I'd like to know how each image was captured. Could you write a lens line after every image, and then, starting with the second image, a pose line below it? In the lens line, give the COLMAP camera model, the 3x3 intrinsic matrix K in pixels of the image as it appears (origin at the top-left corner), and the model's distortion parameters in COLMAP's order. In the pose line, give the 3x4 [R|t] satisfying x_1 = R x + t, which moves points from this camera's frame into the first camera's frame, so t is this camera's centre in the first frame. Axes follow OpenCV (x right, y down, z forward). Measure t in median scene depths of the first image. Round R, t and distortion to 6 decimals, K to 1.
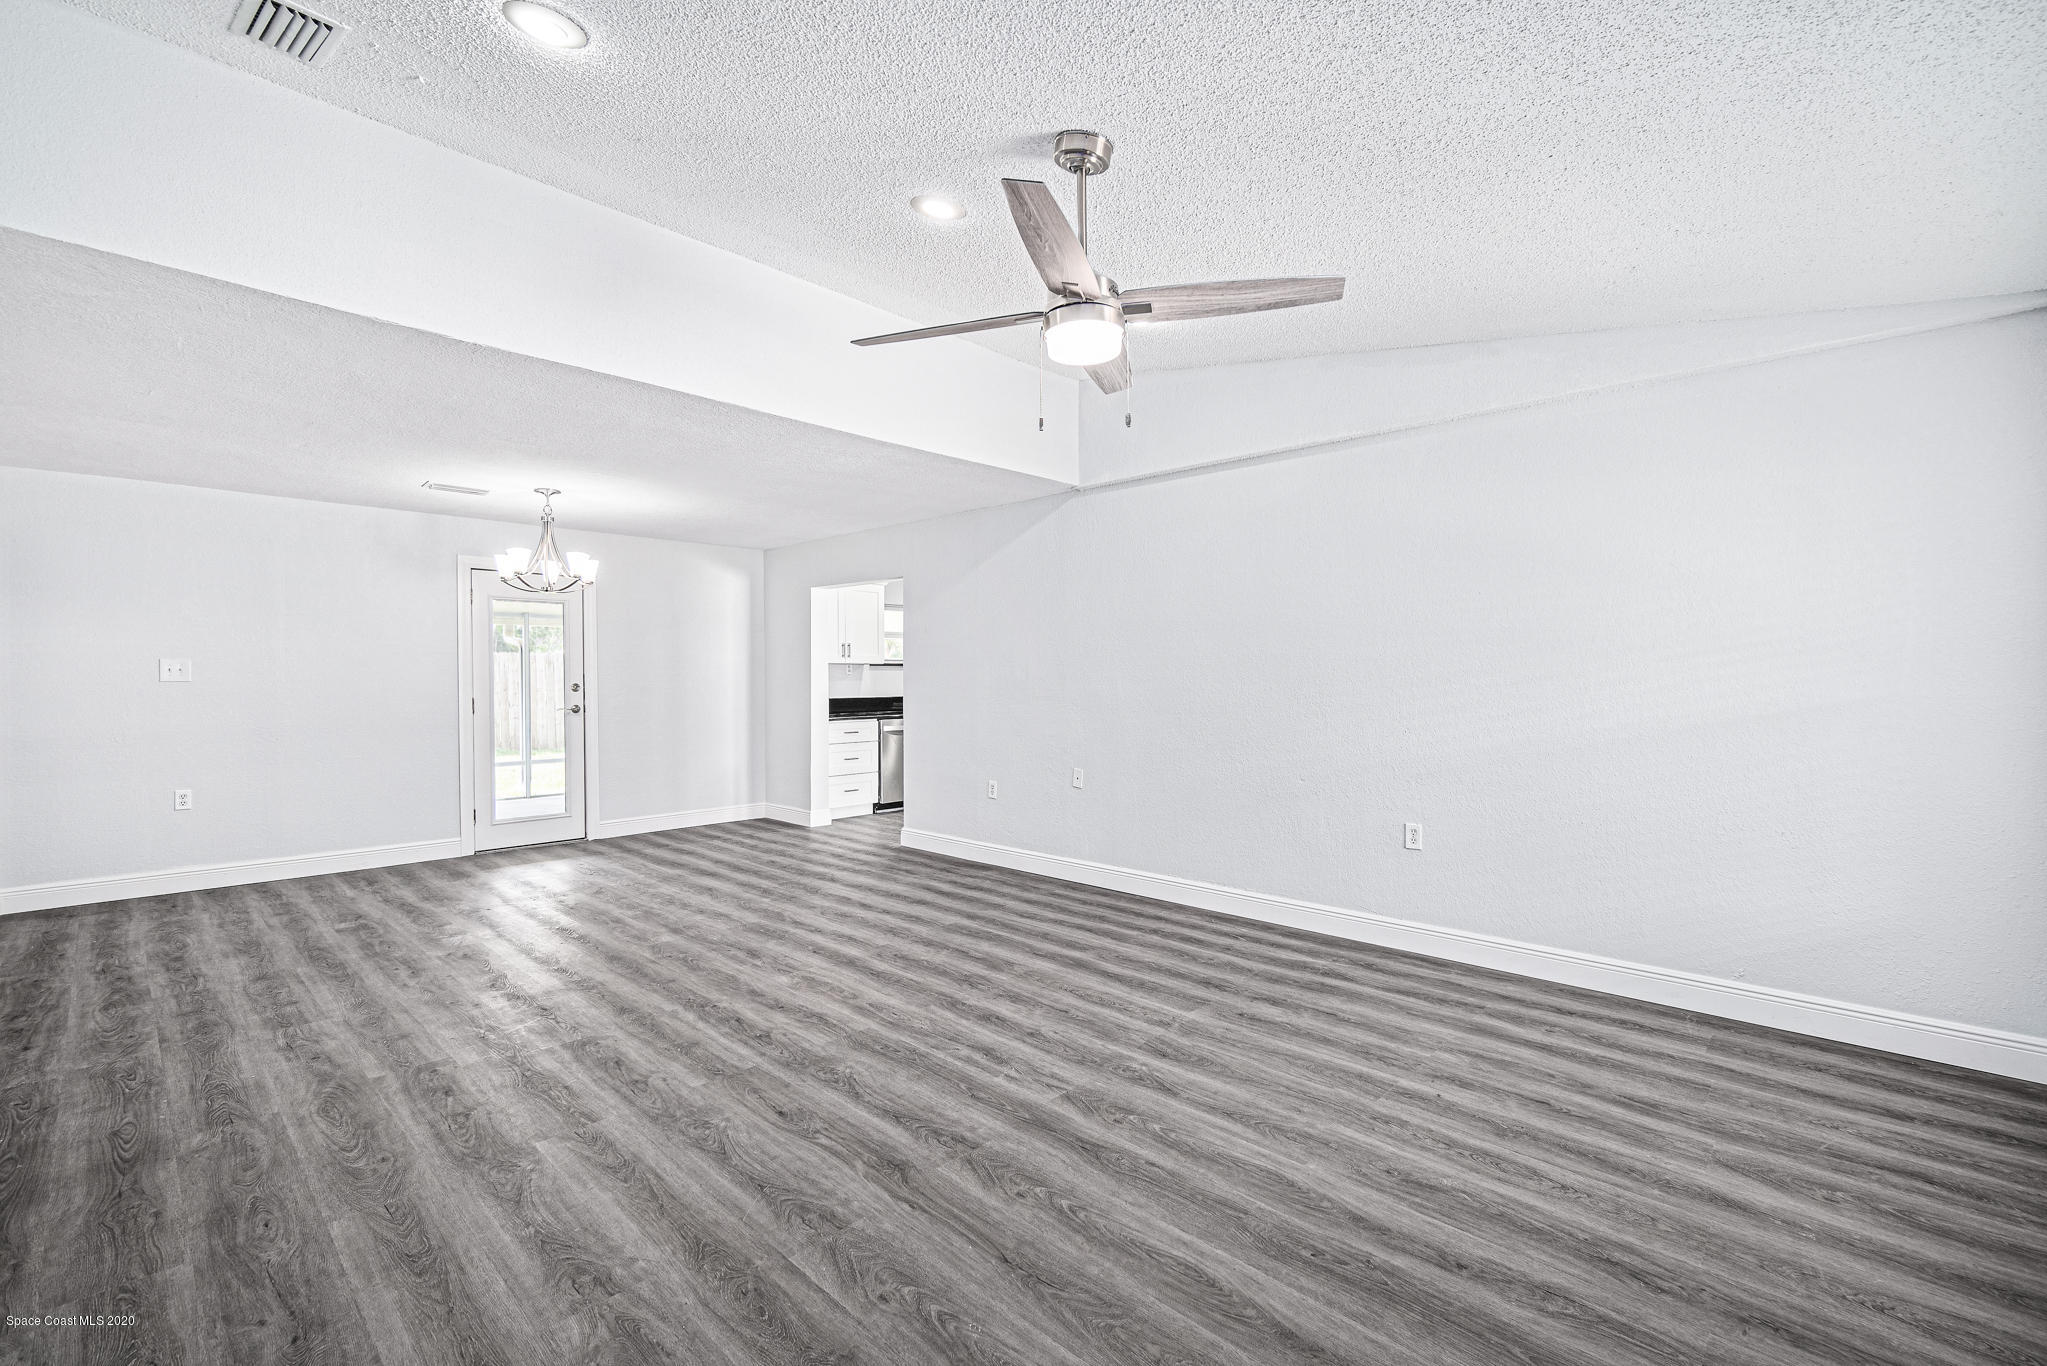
lens RADIAL K [[880.3, 0, 1014.8], [0, 880.3, 672.4], [0, 0, 1]] dist [-0.005535, -0.000433]
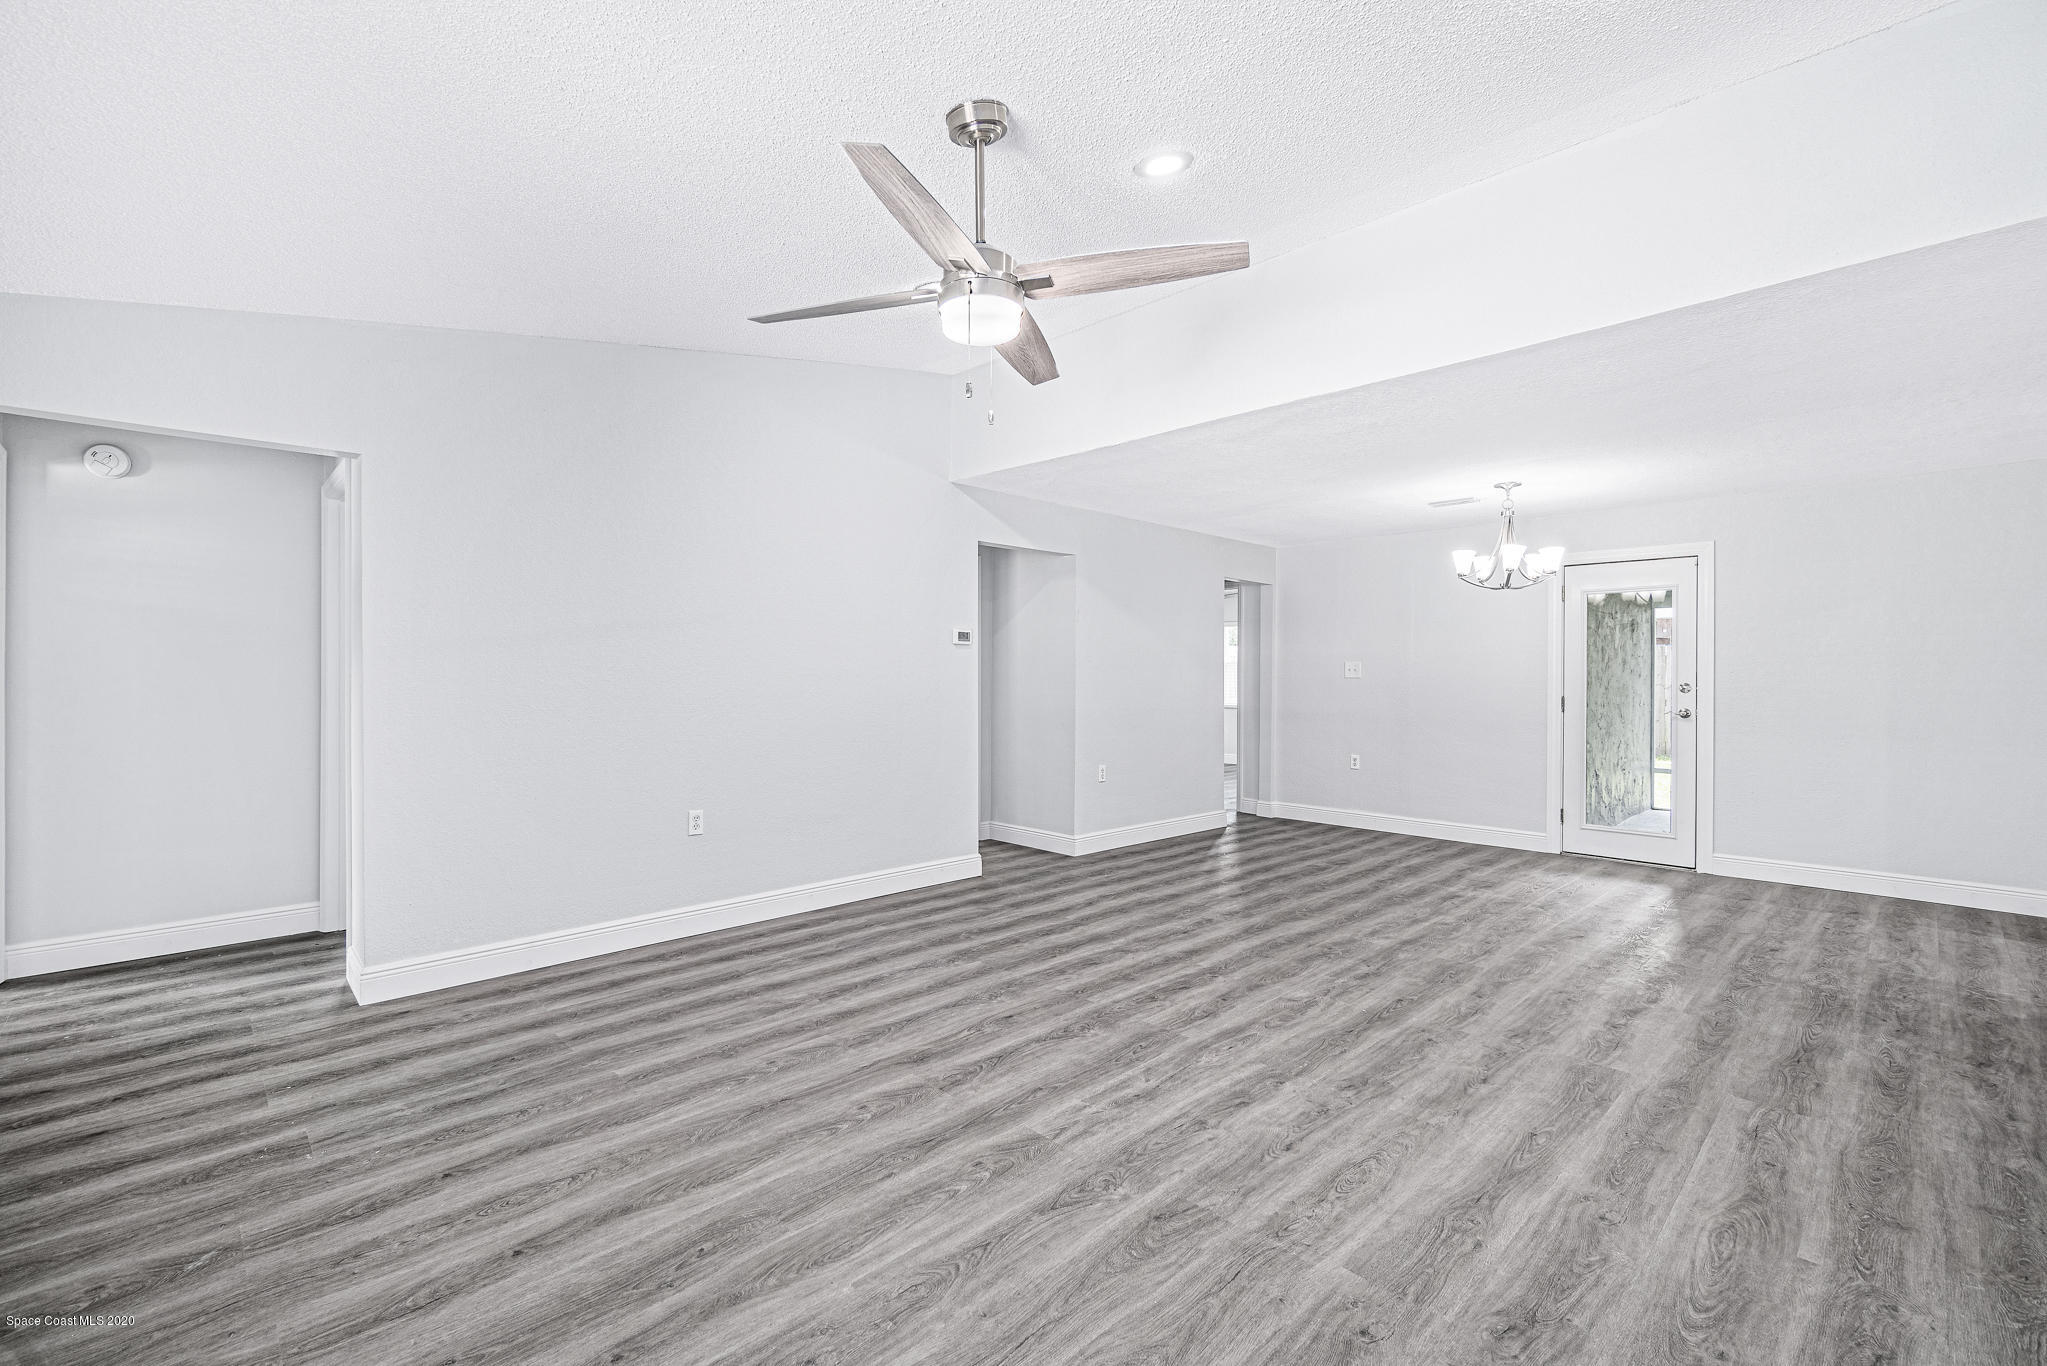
lens RADIAL K [[880.3, 0, 1014.8], [0, 880.3, 672.4], [0, 0, 1]] dist [-0.005535, -0.000433]
pose [[-0.040104, -0.002506, -0.999192, 0.754914], [0.002396, 0.999994, -0.002604, 0.005550], [0.999193, -0.002498, -0.040098, 0.795725]]
